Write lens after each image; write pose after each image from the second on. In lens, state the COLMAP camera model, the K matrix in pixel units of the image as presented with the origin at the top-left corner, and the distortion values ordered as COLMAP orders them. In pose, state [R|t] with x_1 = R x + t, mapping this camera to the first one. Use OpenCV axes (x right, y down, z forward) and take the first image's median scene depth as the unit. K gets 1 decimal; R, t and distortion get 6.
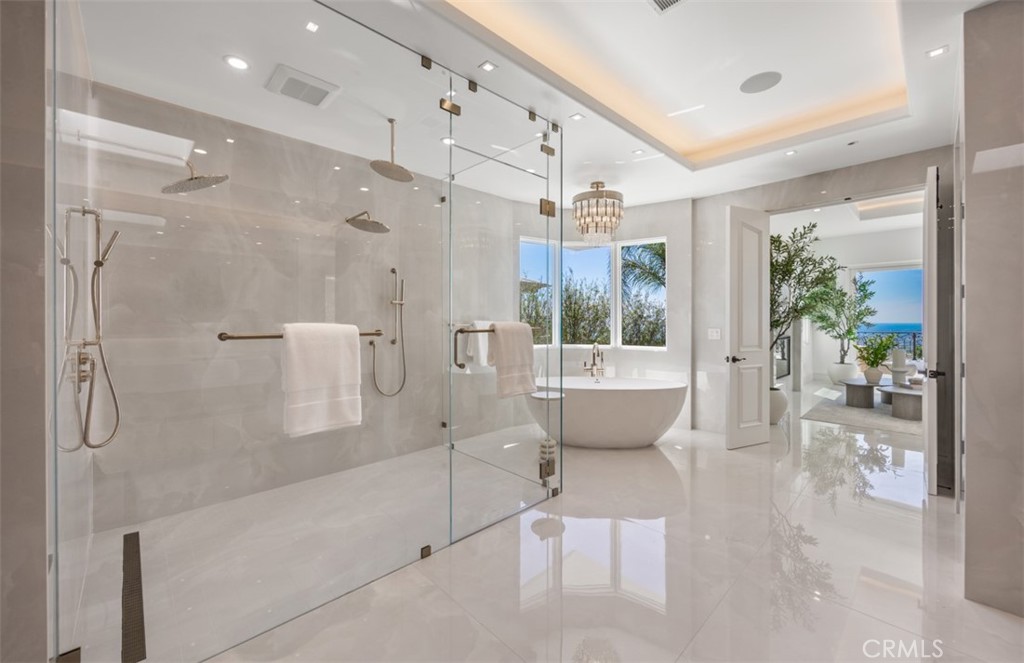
lens RADIAL K [[404.1, 0, 526.2], [0, 404.1, 319.5], [0, 0, 1]] dist [-0.000237, -0.000188]
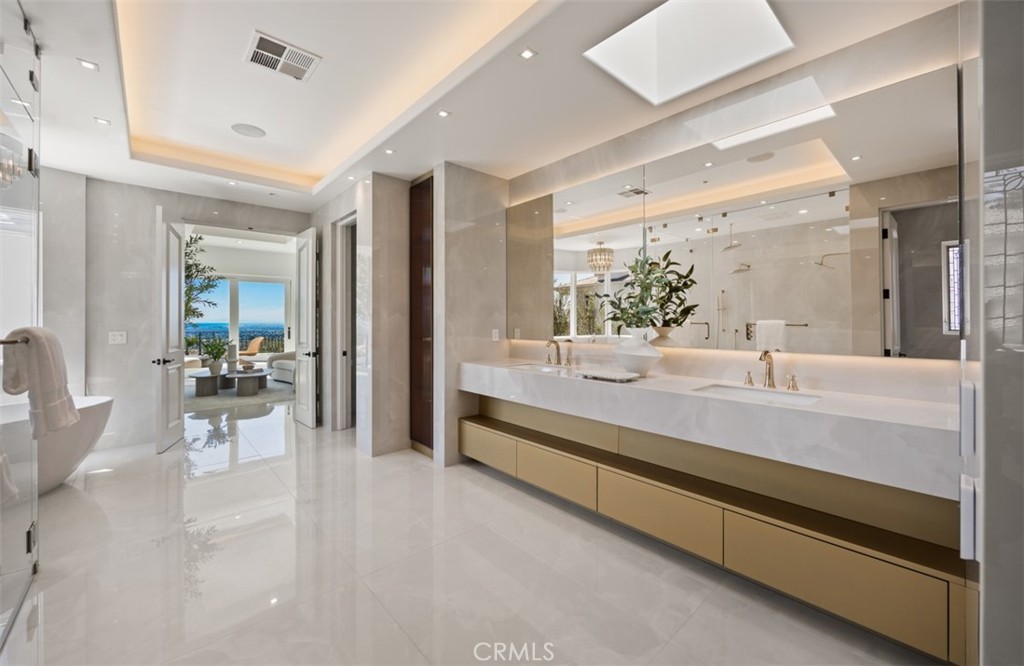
lens RADIAL K [[404.1, 0, 516.2], [0, 404.1, 322.7], [0, 0, 1]] dist [-0.000237, -0.000188]
pose [[0.029814, -0.008352, 0.999521, -0.468738], [0.000499, 0.999965, 0.008340, -0.004800], [-0.999555, 0.000251, 0.029817, 0.105206]]
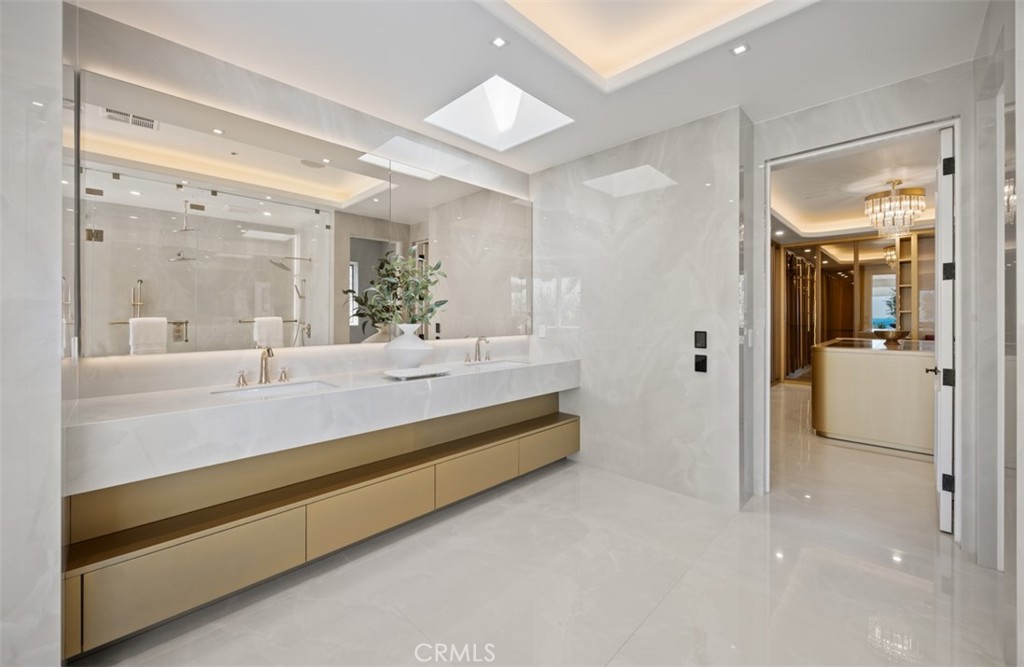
lens RADIAL K [[404.1, 0, 520.4], [0, 404.1, 316.7], [0, 0, 1]] dist [-0.000237, -0.000188]
pose [[-0.999131, -0.001511, -0.041657, 0.099572], [-0.001514, 0.999999, 0.000044, -0.003429], [0.041657, 0.000107, -0.999132, 0.669561]]
